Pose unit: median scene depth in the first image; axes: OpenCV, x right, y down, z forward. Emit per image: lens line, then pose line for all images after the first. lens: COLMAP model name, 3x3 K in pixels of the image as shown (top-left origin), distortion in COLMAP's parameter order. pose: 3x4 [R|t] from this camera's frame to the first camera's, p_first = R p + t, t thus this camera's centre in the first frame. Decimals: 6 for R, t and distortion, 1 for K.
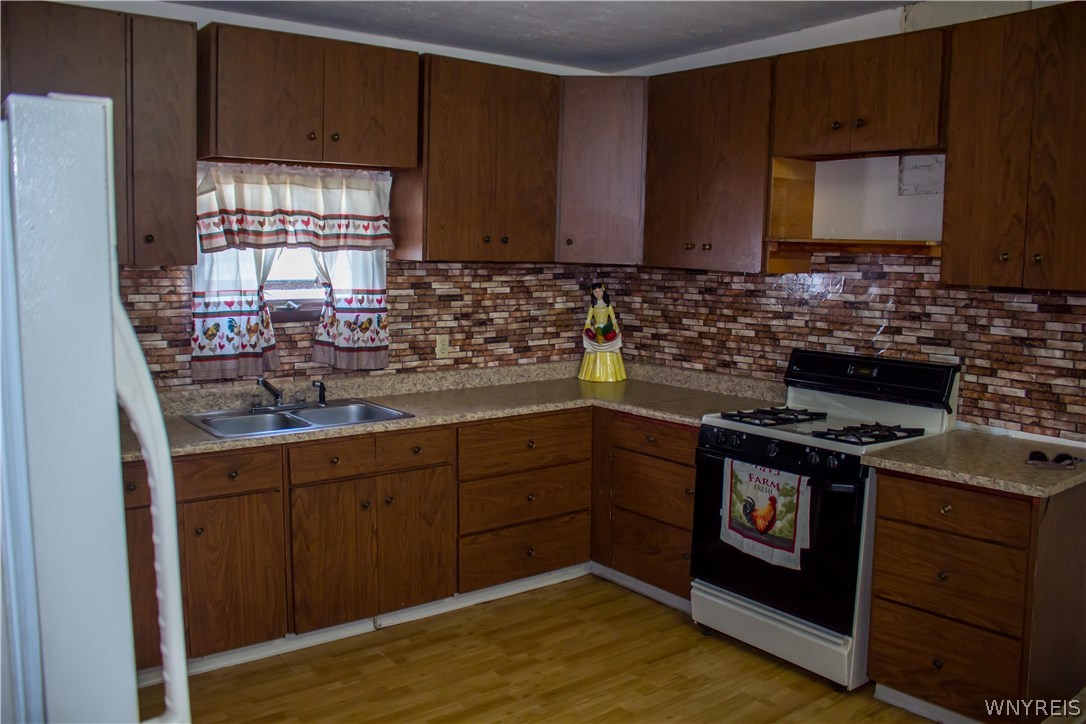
lens RADIAL K [[932.8, 0, 532.3], [0, 932.8, 350.3], [0, 0, 1]] dist [-0.151753, 0.146894]
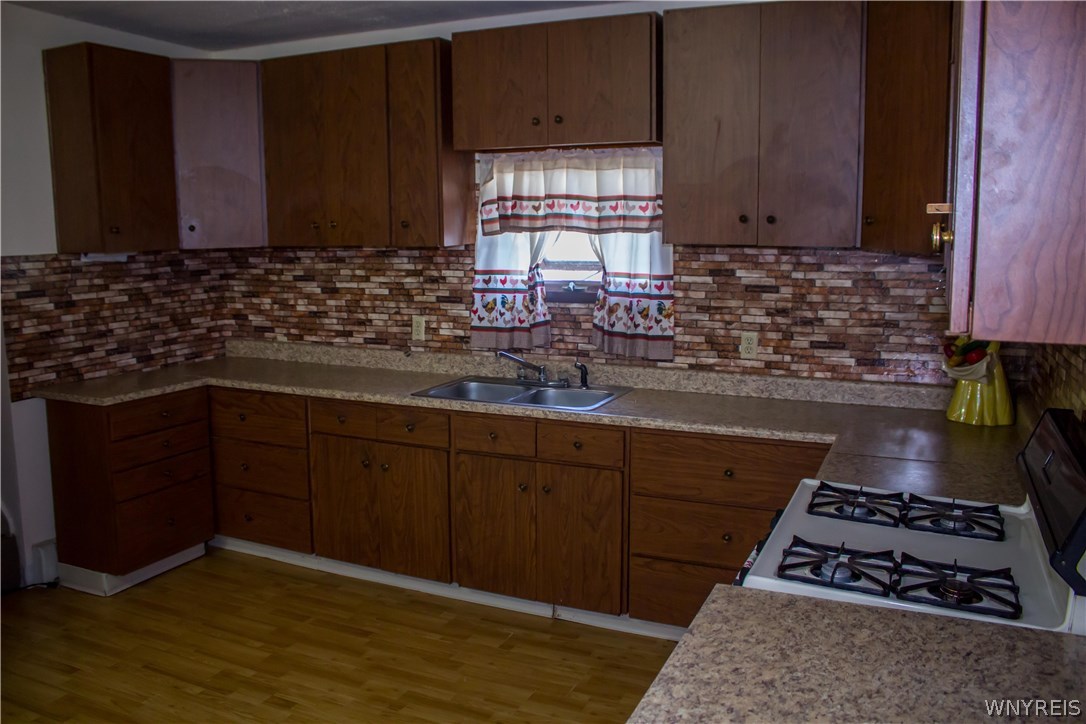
lens RADIAL K [[932.8, 0, 539.3], [0, 932.8, 348.9], [0, 0, 1]] dist [-0.151753, 0.146894]
pose [[0.443199, 0.102140, -0.890585, 0.675639], [-0.085871, 0.993756, 0.071238, -0.052698], [0.892301, 0.044903, 0.449202, 0.527193]]
